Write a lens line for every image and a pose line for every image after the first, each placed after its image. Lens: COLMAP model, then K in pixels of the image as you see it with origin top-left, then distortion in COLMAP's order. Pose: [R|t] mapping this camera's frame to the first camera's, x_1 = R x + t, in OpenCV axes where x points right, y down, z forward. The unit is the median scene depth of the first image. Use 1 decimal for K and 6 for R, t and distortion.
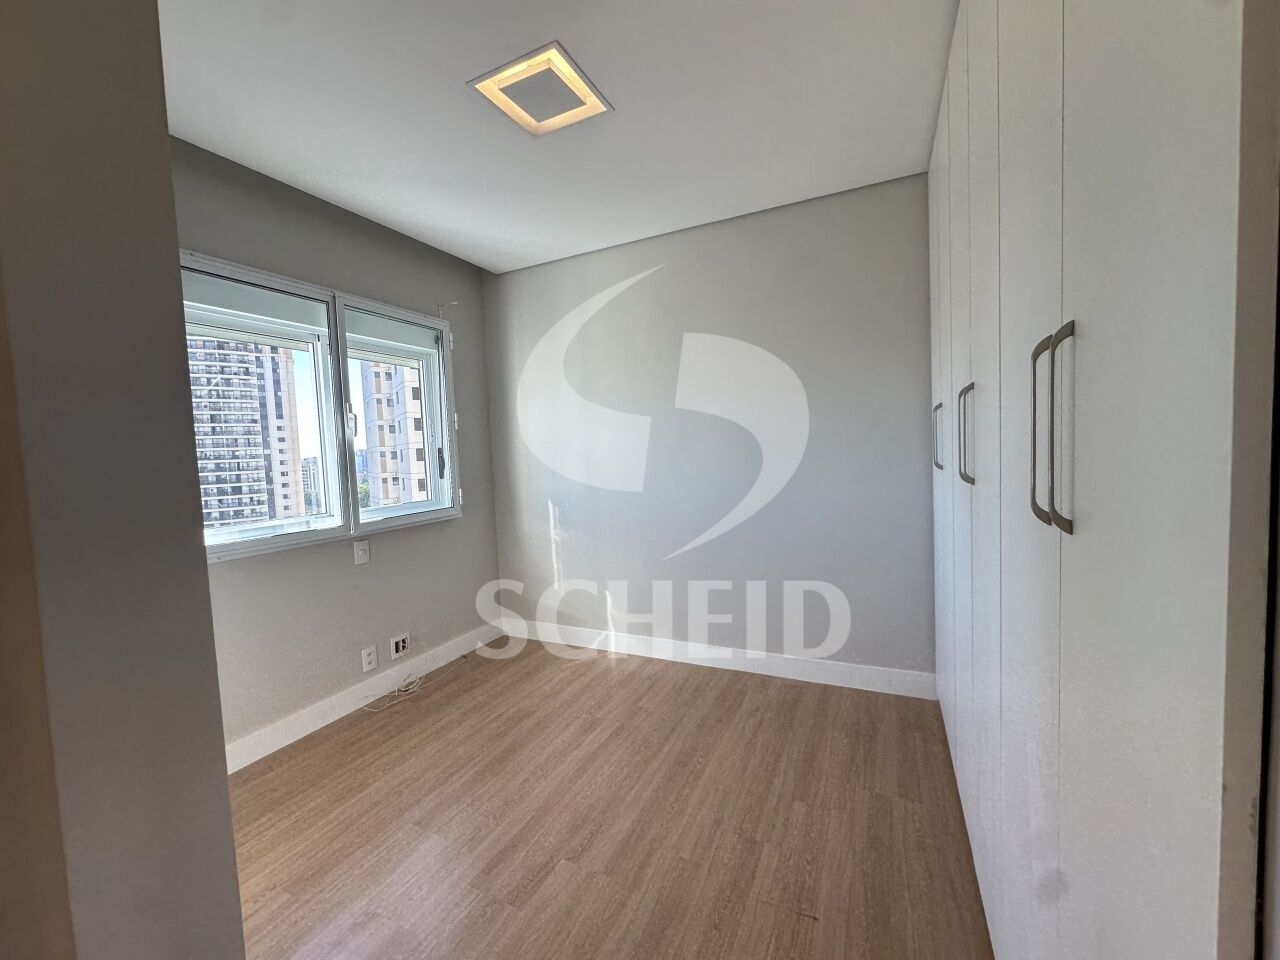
lens RADIAL K [[515.2, 0, 640.0], [0, 515.2, 480.0], [0, 0, 1]] dist [-0.002295, 0.000001]
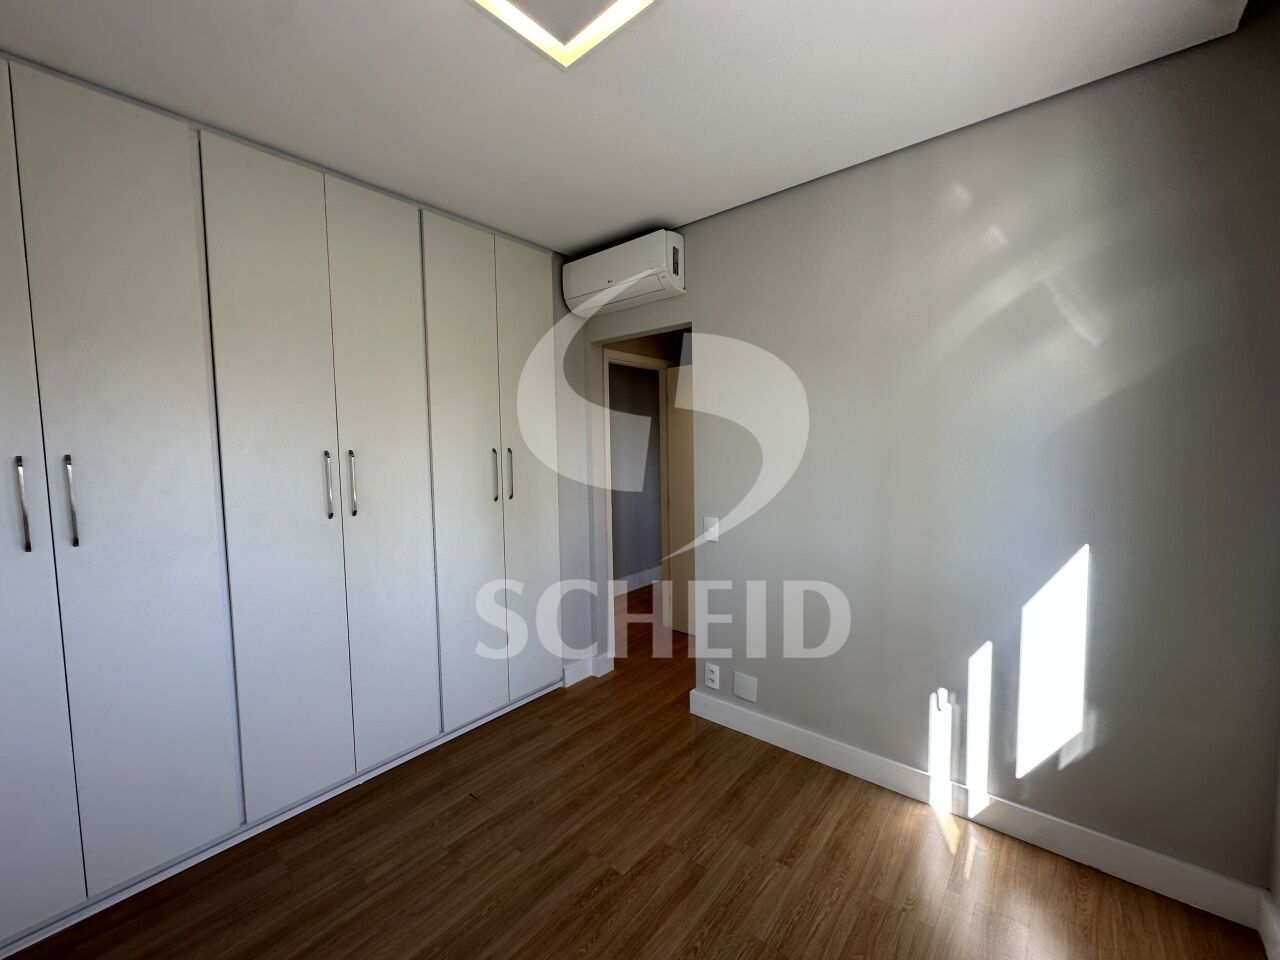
lens RADIAL K [[515.2, 0, 640.0], [0, 515.2, 480.0], [0, 0, 1]] dist [-0.002295, 0.000001]
pose [[-0.965387, 0.041430, 0.257510, -0.497171], [0.072967, 0.990781, 0.114146, -0.175999], [-0.250407, 0.128985, -0.959510, 1.928076]]
